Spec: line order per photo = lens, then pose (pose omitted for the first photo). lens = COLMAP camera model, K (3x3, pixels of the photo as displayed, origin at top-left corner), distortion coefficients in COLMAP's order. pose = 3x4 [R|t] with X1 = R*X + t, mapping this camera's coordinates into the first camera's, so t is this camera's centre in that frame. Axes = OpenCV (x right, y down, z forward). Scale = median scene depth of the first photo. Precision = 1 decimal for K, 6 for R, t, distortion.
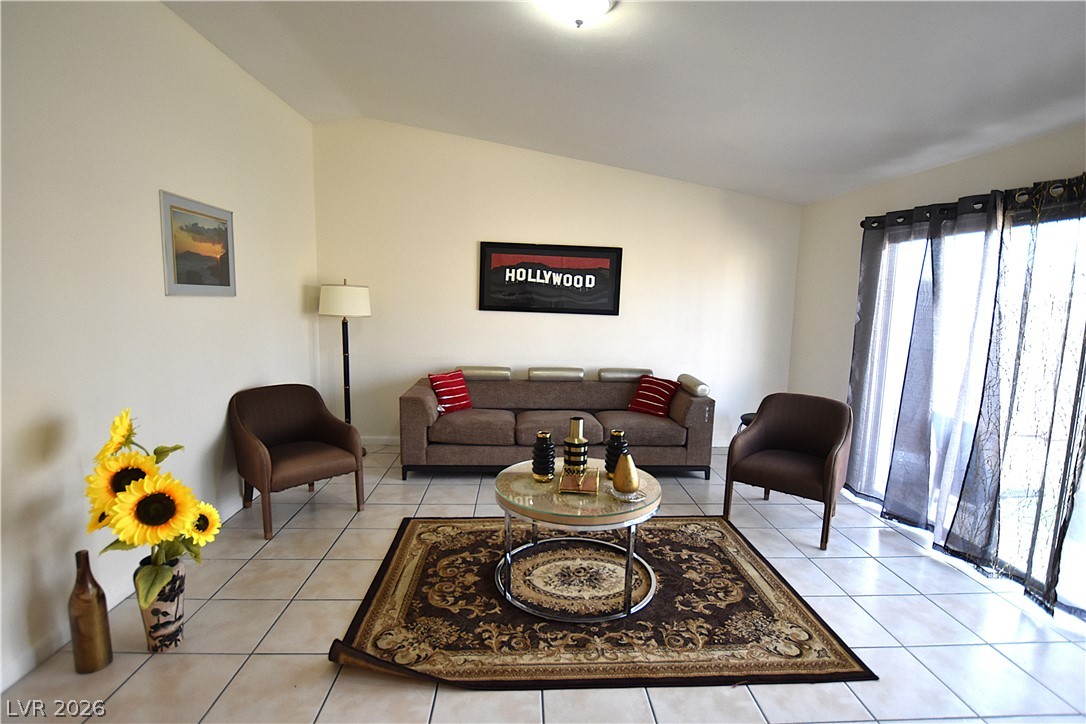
lens RADIAL K [[524.9, 0, 544.3], [0, 524.9, 364.3], [0, 0, 1]] dist [-0.027438, -0.000685]
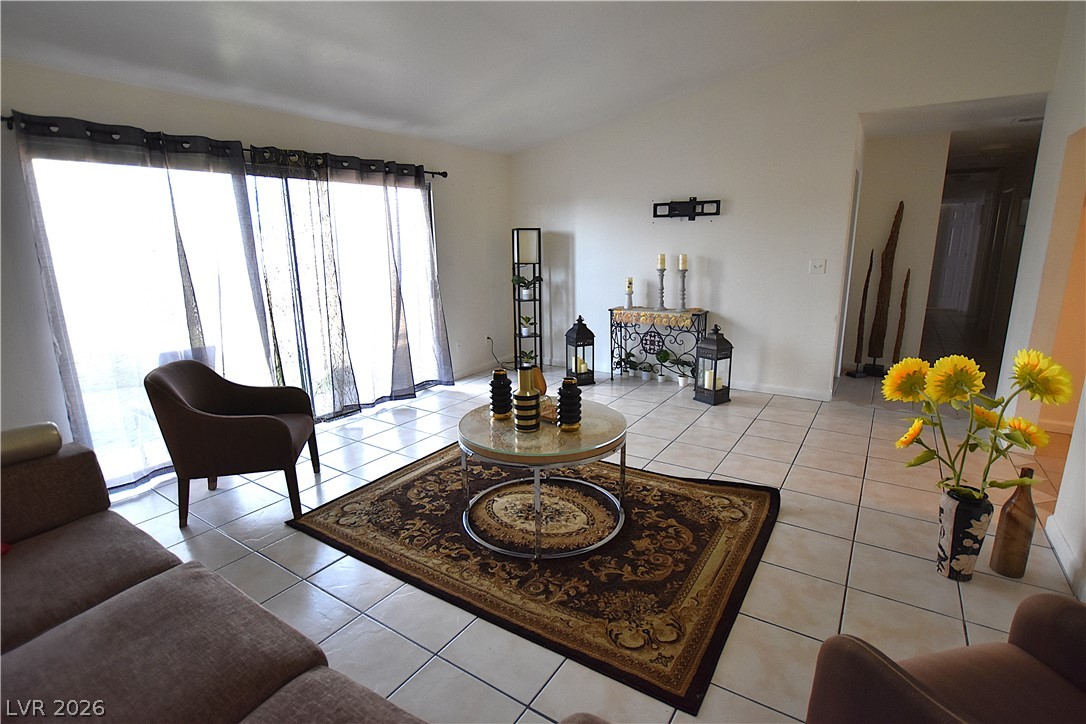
lens RADIAL K [[524.9, 0, 543.3], [0, 524.9, 362.4], [0, 0, 1]] dist [-0.027438, -0.000685]
pose [[-0.807264, -0.140192, 0.573298, -0.468906], [0.077153, 0.937975, 0.338009, -0.203856], [-0.585126, 0.317094, -0.746377, 1.636721]]
